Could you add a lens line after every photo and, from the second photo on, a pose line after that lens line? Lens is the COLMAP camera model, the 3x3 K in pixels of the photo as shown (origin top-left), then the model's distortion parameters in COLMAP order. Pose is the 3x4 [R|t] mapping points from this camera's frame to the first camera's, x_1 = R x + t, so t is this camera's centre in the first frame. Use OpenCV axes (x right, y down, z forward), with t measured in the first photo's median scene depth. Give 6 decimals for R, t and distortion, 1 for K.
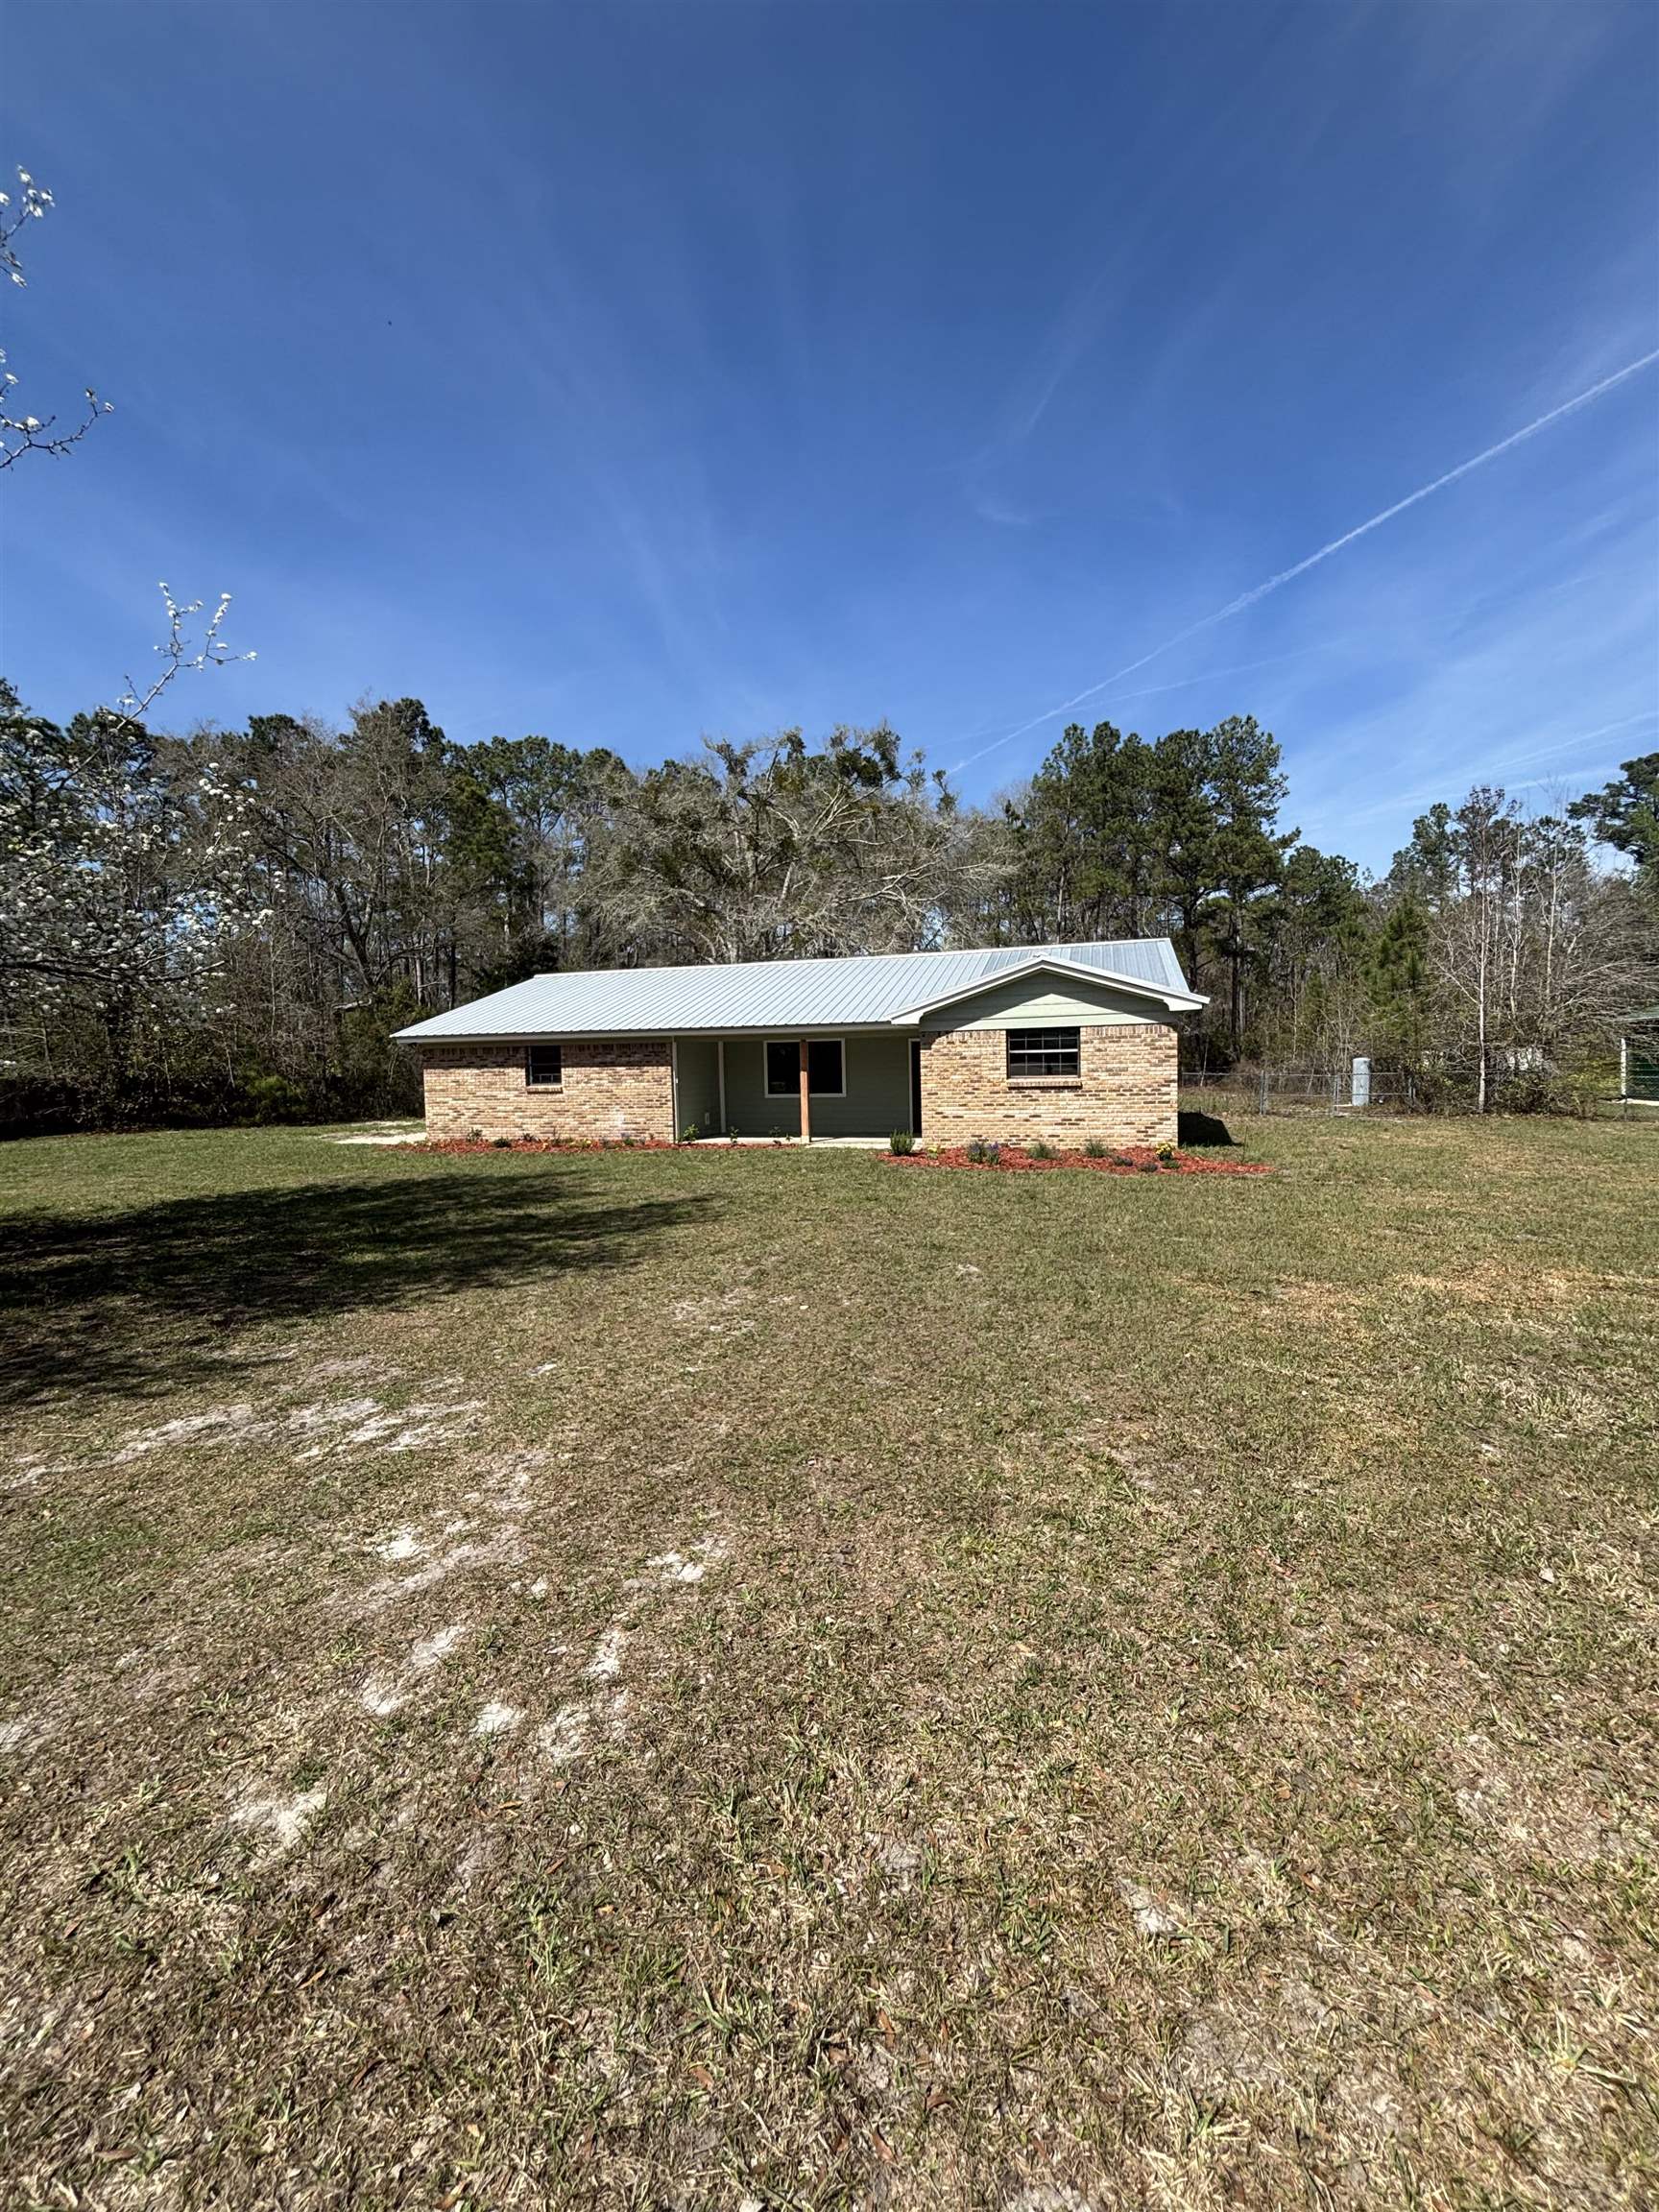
lens RADIAL K [[901.7, 0, 832.6], [0, 901.7, 1089.4], [0, 0, 1]] dist [-0.000823, -0.000086]
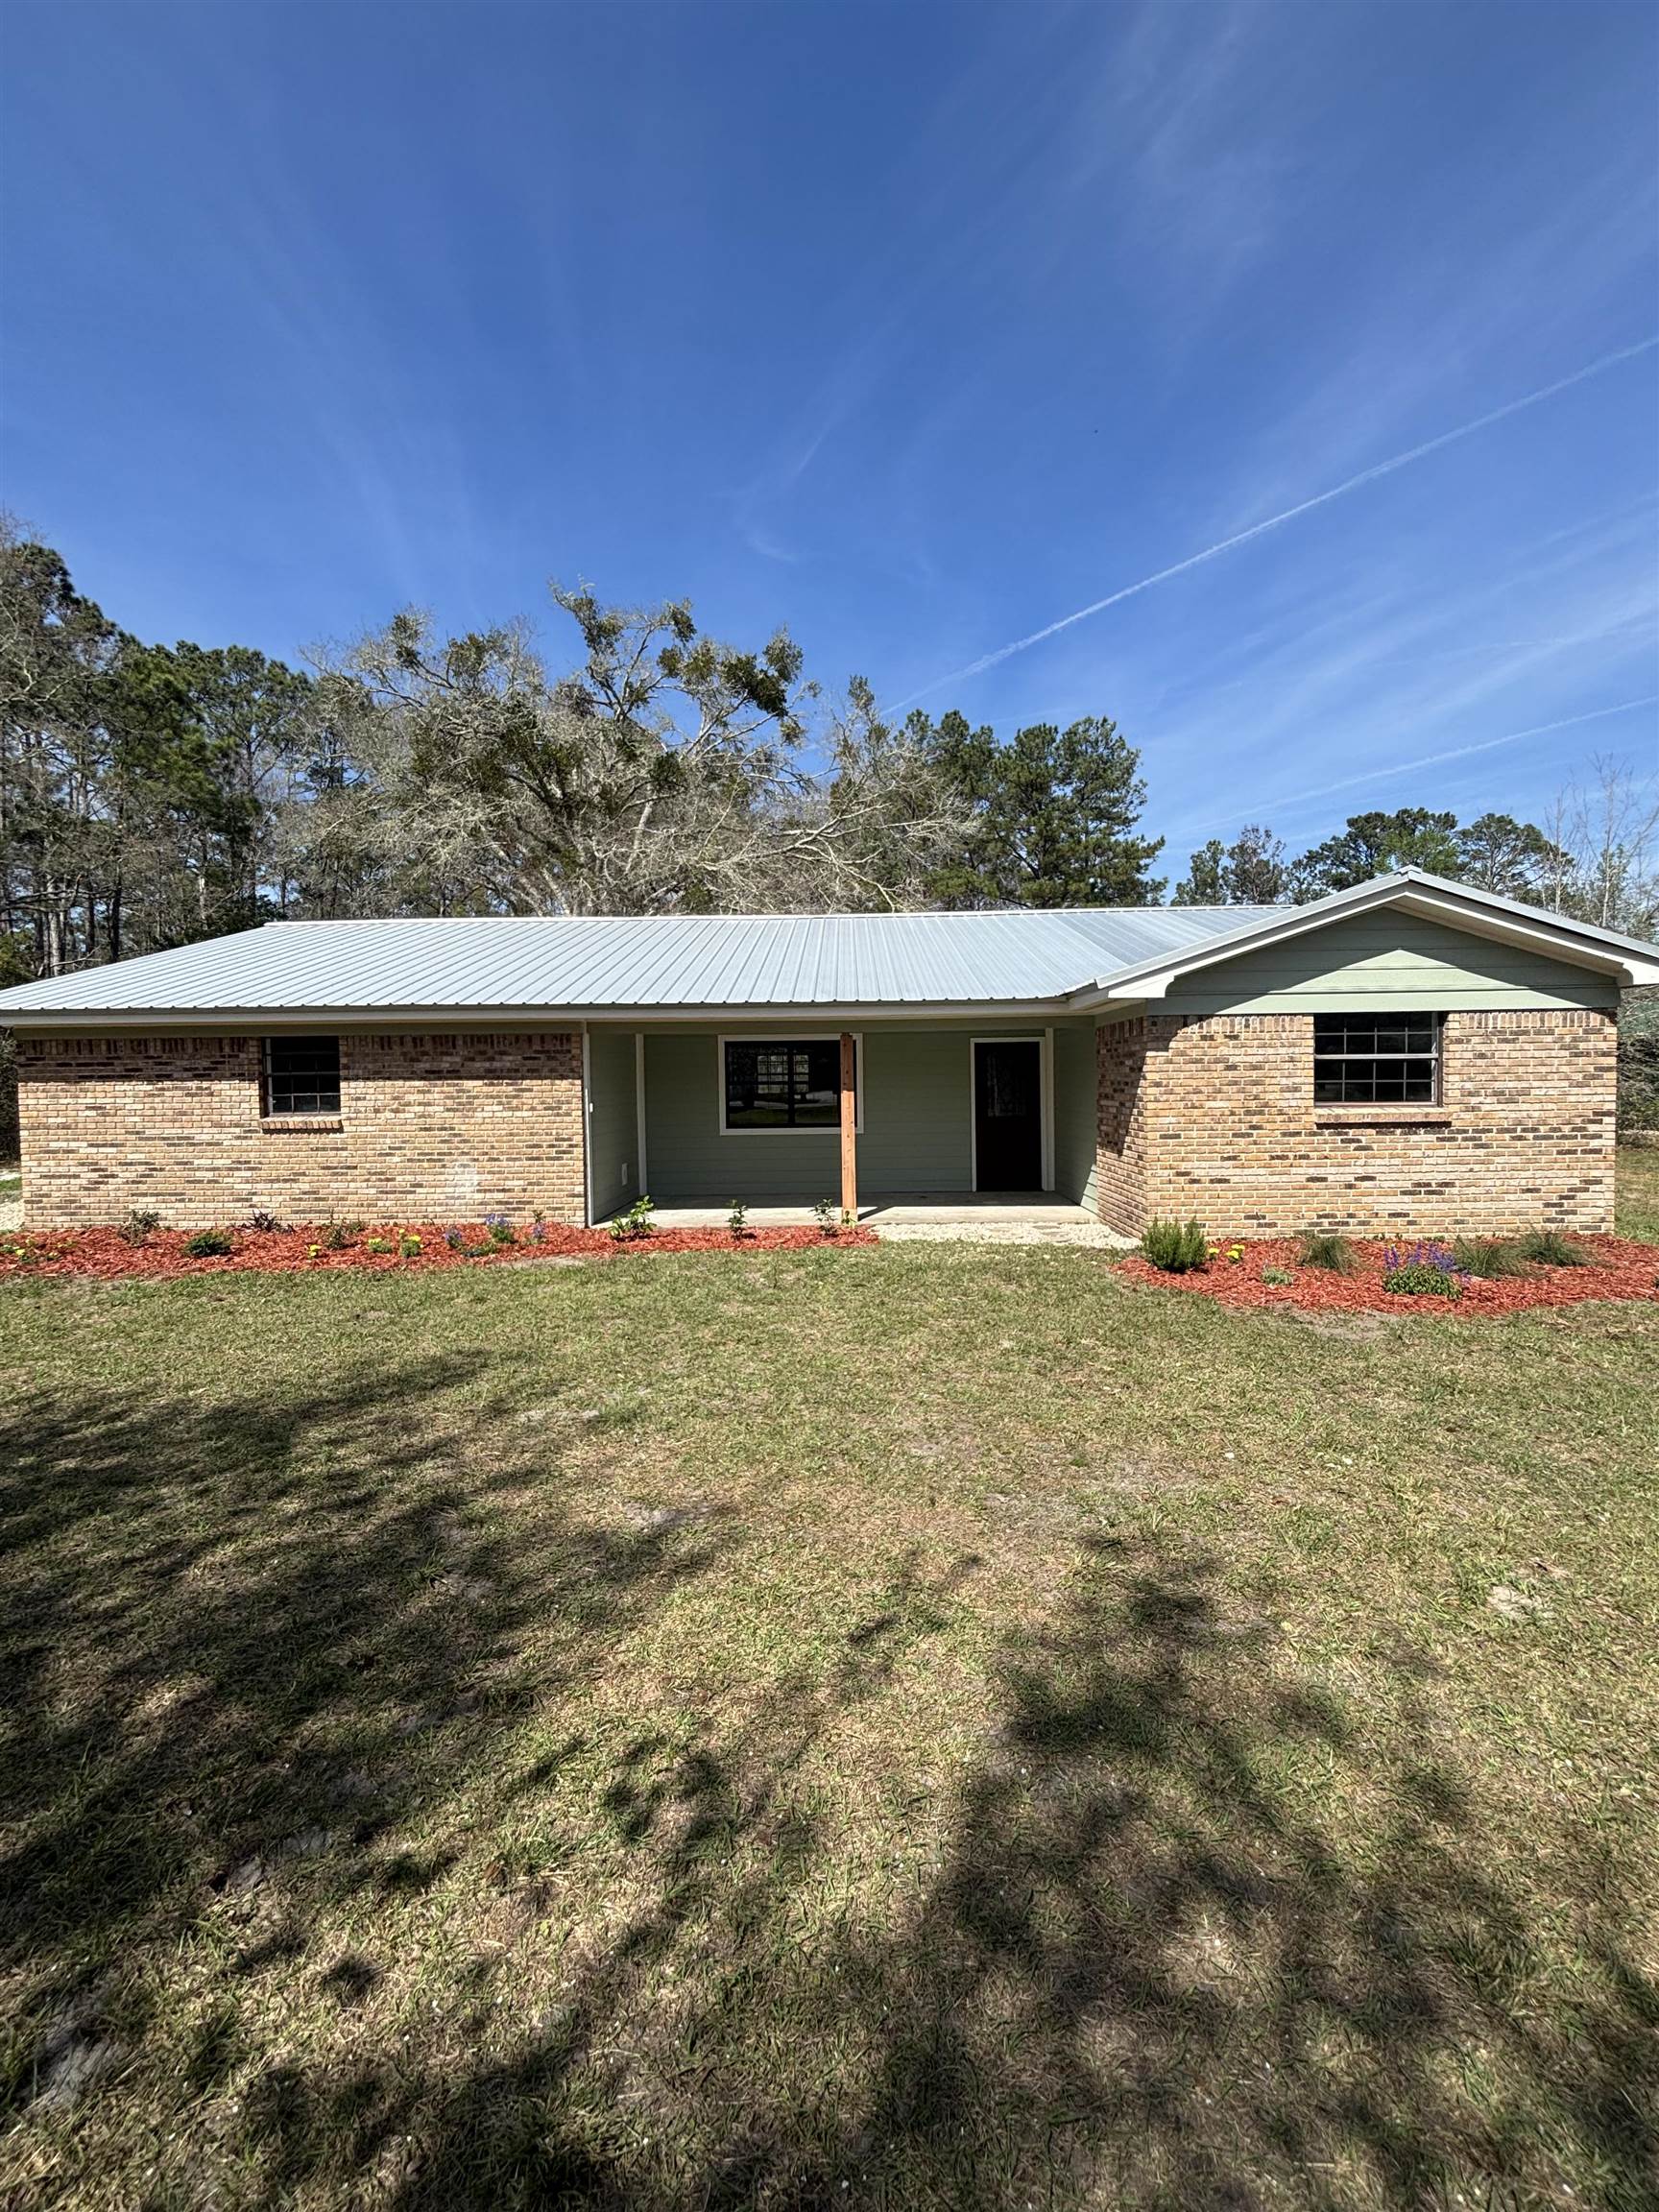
lens RADIAL K [[897.0, 0, 829.5], [0, 897.0, 1106.0], [0, 0, 1]] dist [-0.000327, 0.000196]
pose [[0.963840, 0.001325, 0.266480, -0.169660], [-0.000397, 0.999994, -0.003538, -0.008477], [-0.266483, 0.003305, 0.963834, 0.439634]]
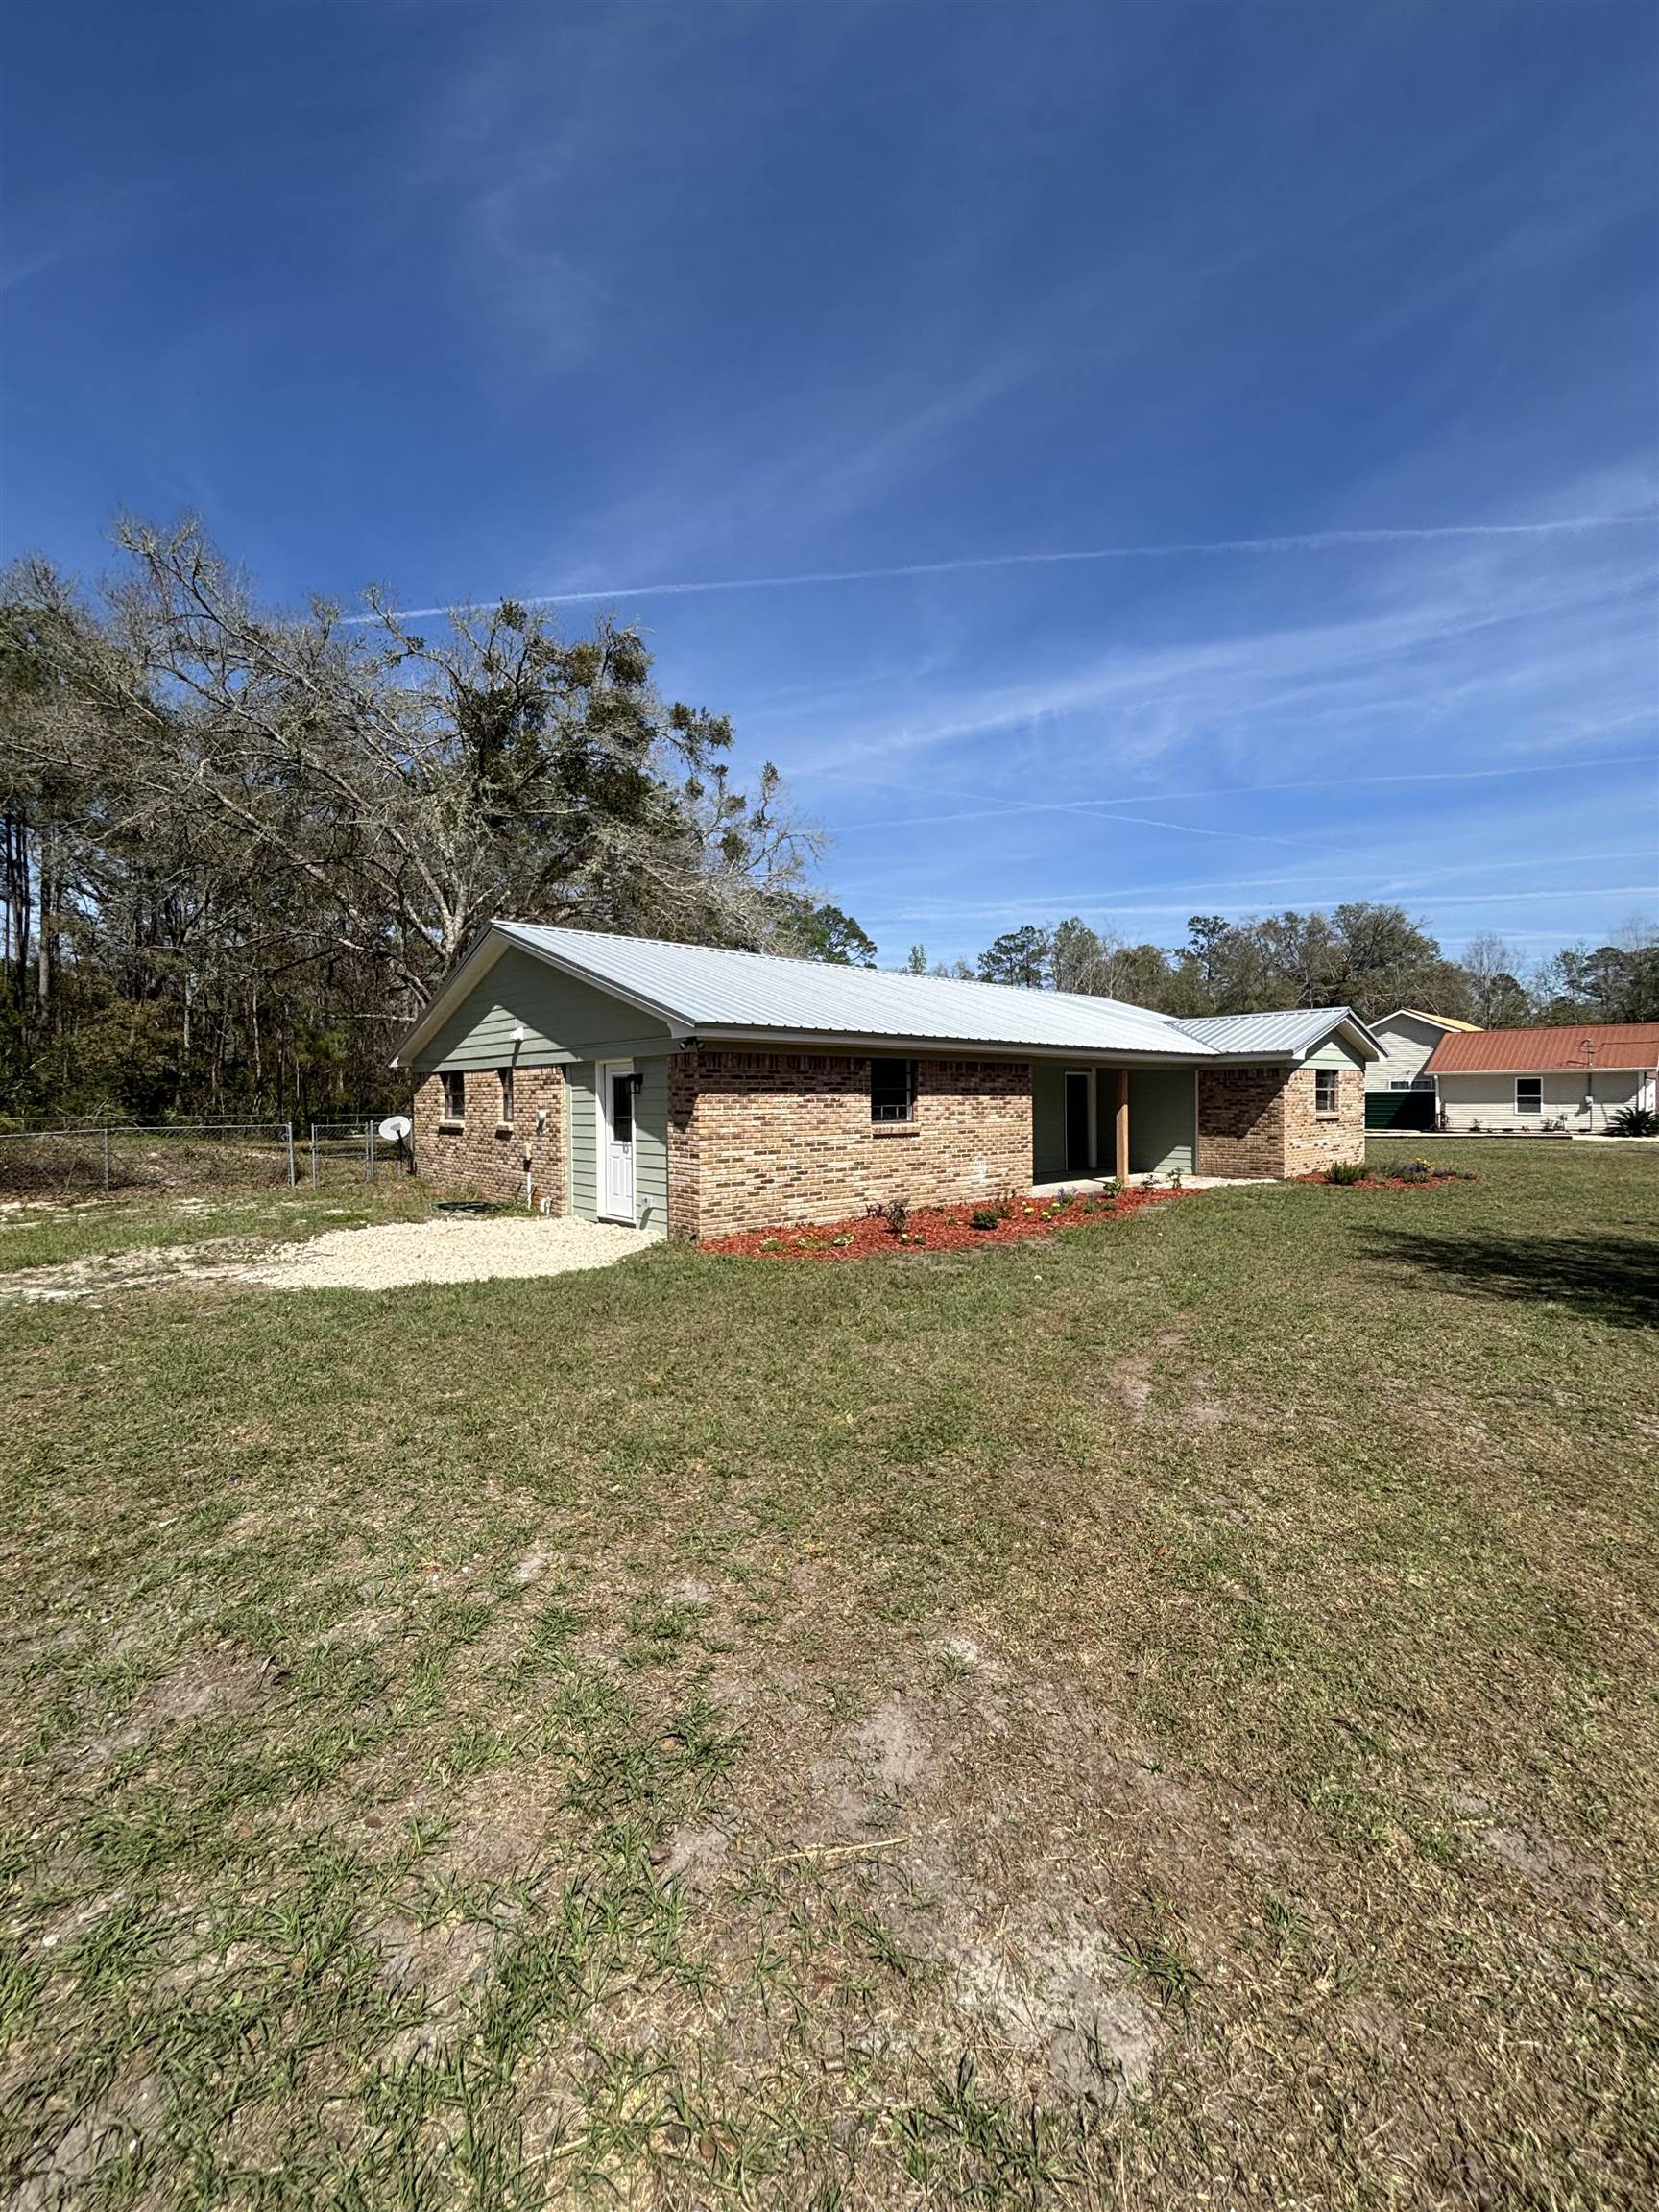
lens RADIAL K [[897.0, 0, 829.5], [0, 897.0, 1106.0], [0, 0, 1]] dist [-0.000327, 0.000196]
pose [[0.533429, 0.010013, 0.845785, -0.858454], [0.018841, 0.999541, -0.023717, -0.002778], [-0.845635, 0.028587, 0.532996, 0.707394]]
